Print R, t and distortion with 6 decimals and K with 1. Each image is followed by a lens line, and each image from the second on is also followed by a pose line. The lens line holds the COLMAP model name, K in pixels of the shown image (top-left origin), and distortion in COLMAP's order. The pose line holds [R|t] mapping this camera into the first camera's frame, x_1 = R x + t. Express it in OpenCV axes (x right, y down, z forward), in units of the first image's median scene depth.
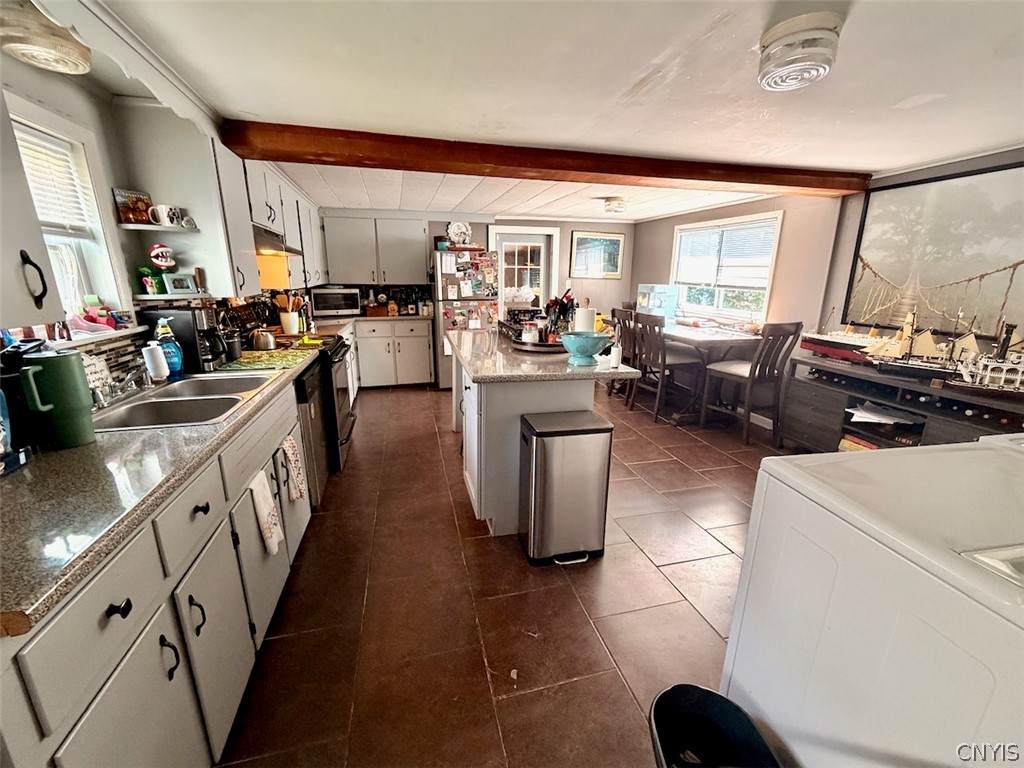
lens RADIAL K [[413.9, 0, 512.0], [0, 413.9, 384.0], [0, 0, 1]] dist [-0.000295, 0.000053]
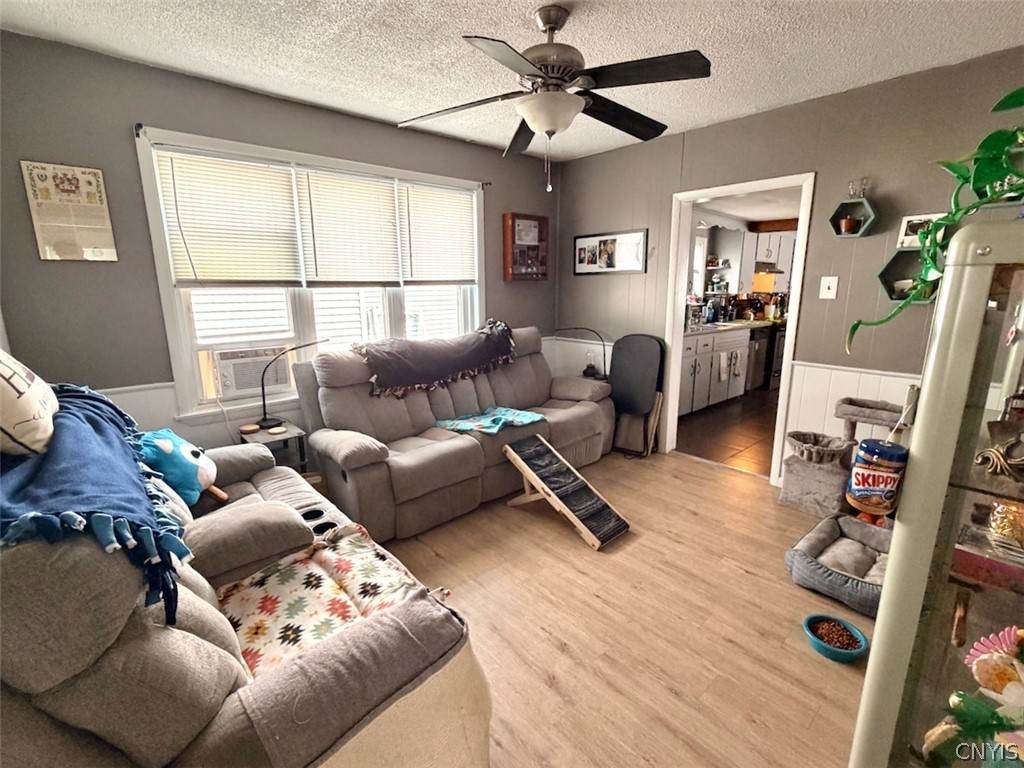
lens RADIAL K [[470.3, 0, 512.0], [0, 470.3, 384.0], [0, 0, 1]] dist [-0.000558, -0.000023]
pose [[0.459028, 0.180654, -0.869860, 1.308206], [-0.221436, 0.971472, 0.084905, 0.389956], [0.860383, 0.153645, 0.485936, -1.497500]]
